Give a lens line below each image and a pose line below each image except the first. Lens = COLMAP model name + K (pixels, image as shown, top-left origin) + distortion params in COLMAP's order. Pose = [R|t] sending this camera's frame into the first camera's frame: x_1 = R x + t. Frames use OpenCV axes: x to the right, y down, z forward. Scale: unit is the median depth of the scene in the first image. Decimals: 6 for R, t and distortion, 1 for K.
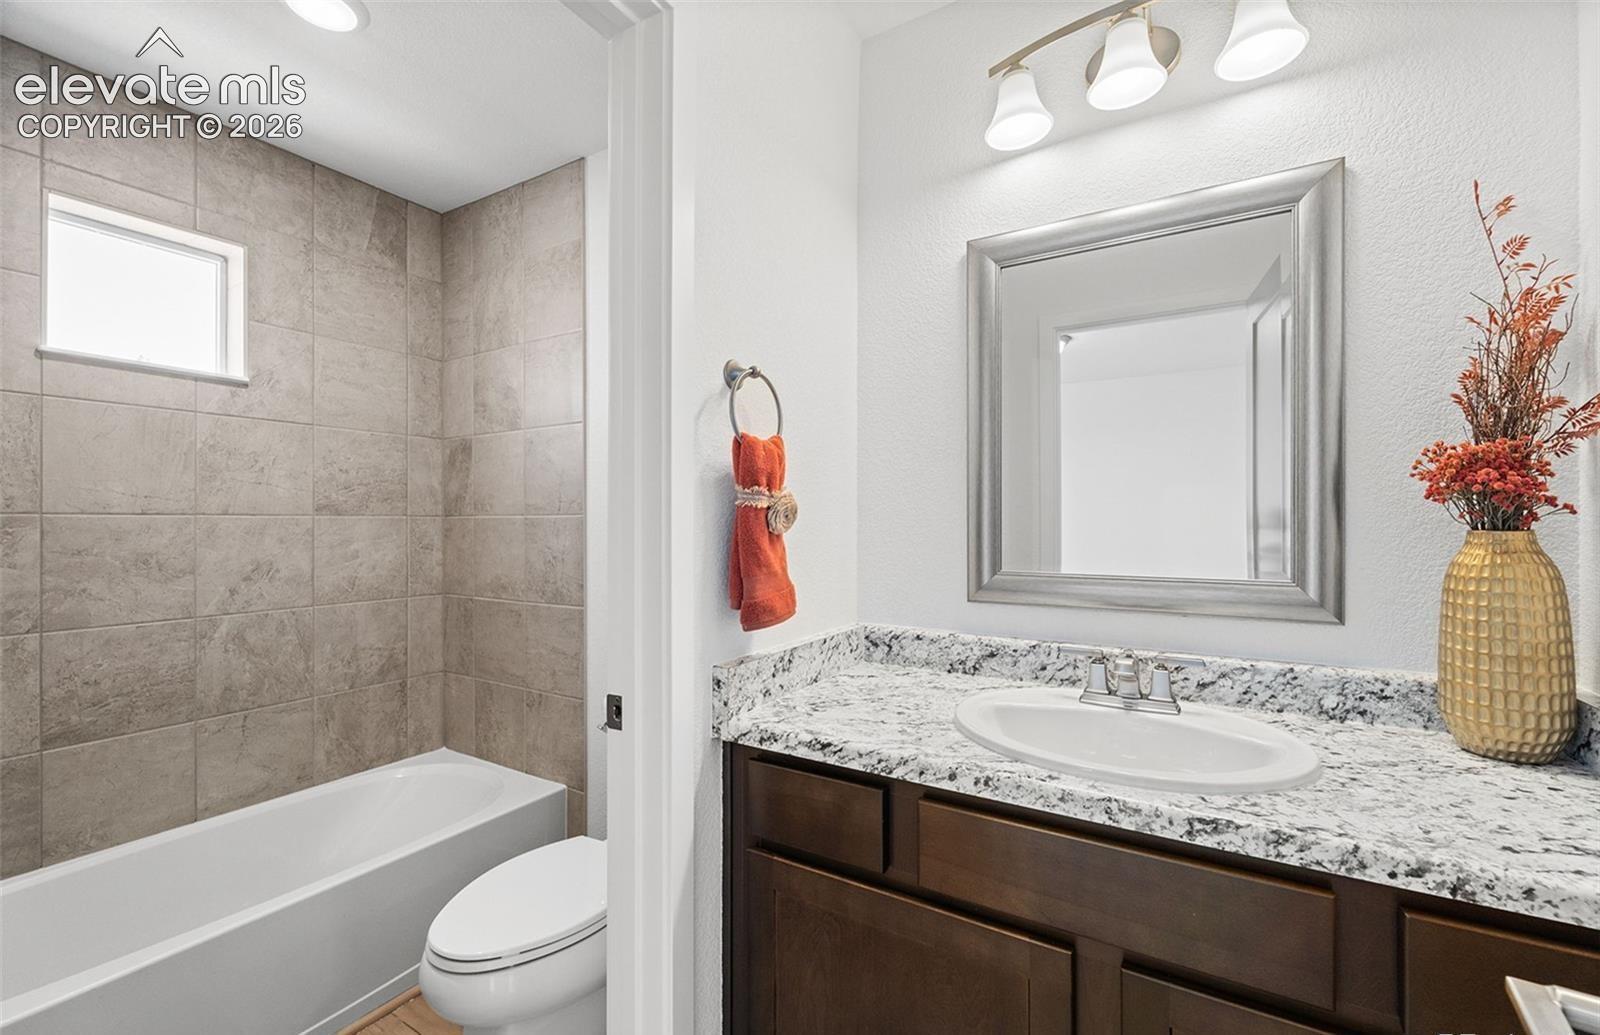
lens RADIAL K [[662.4, 0, 801.4], [0, 662.4, 520.9], [0, 0, 1]] dist [0.005326, -0.003265]
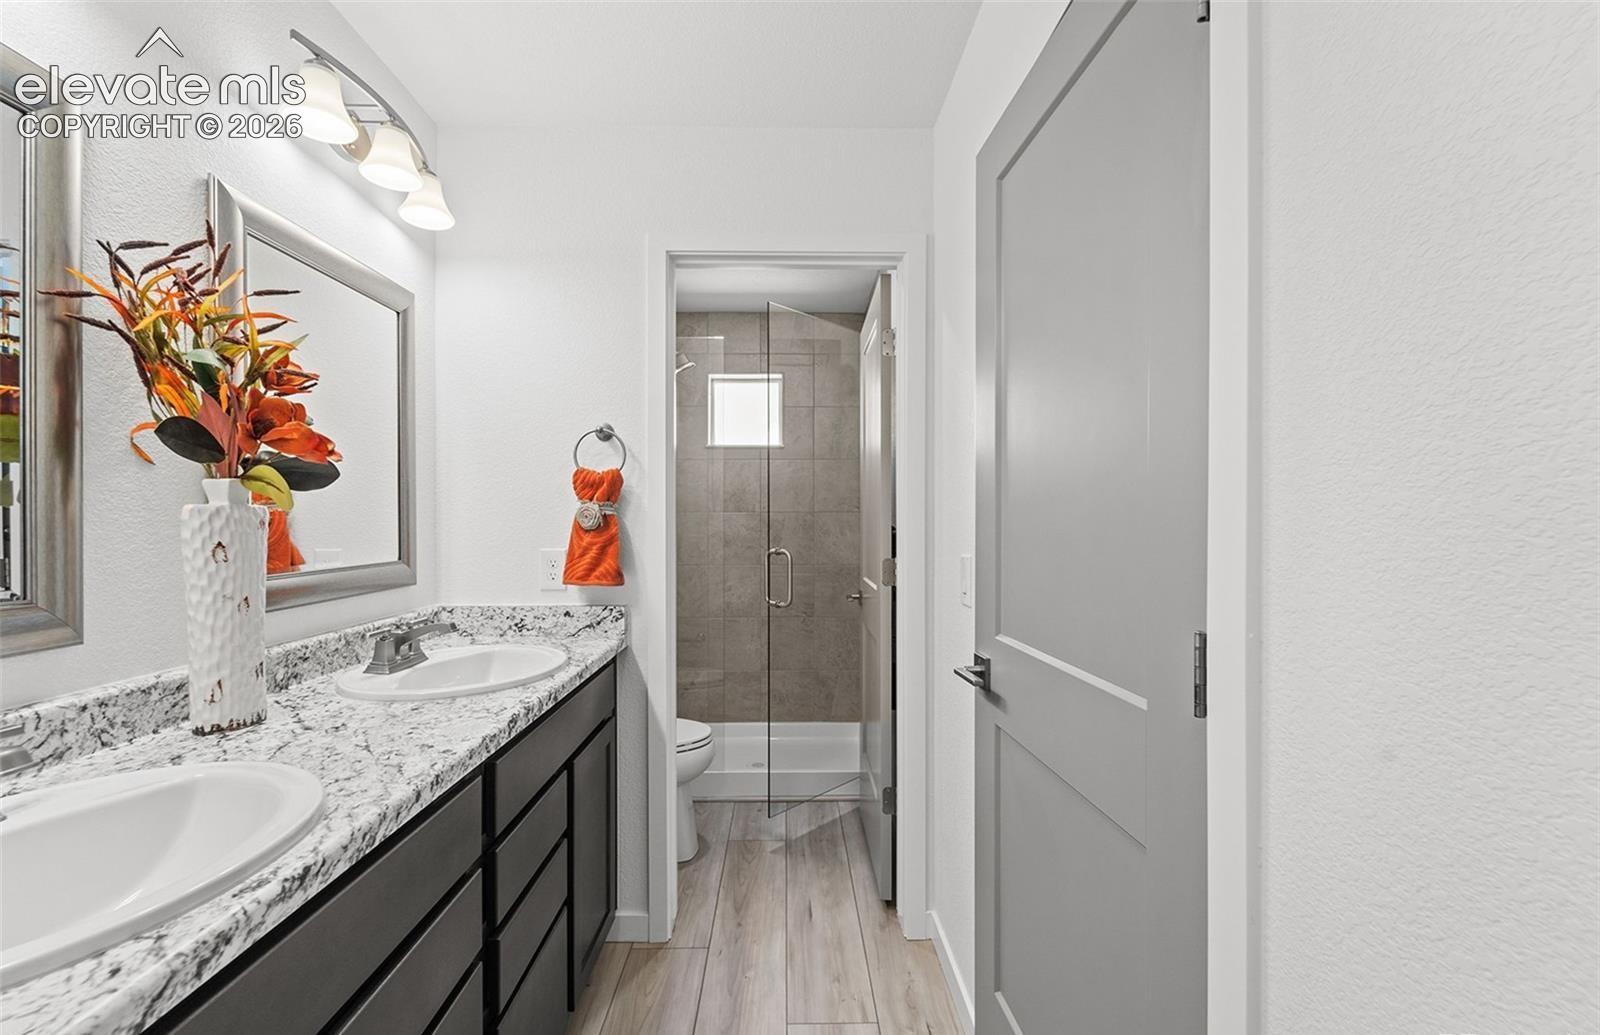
lens RADIAL K [[662.4, 0, 800.0], [0, 662.4, 513.7], [0, 0, 1]] dist [0.005326, -0.003265]
pose [[-0.535630, 0.012012, 0.844367, -0.682025], [0.002889, 0.999919, -0.012393, 0.005592], [-0.844448, -0.004199, -0.535622, 0.855370]]
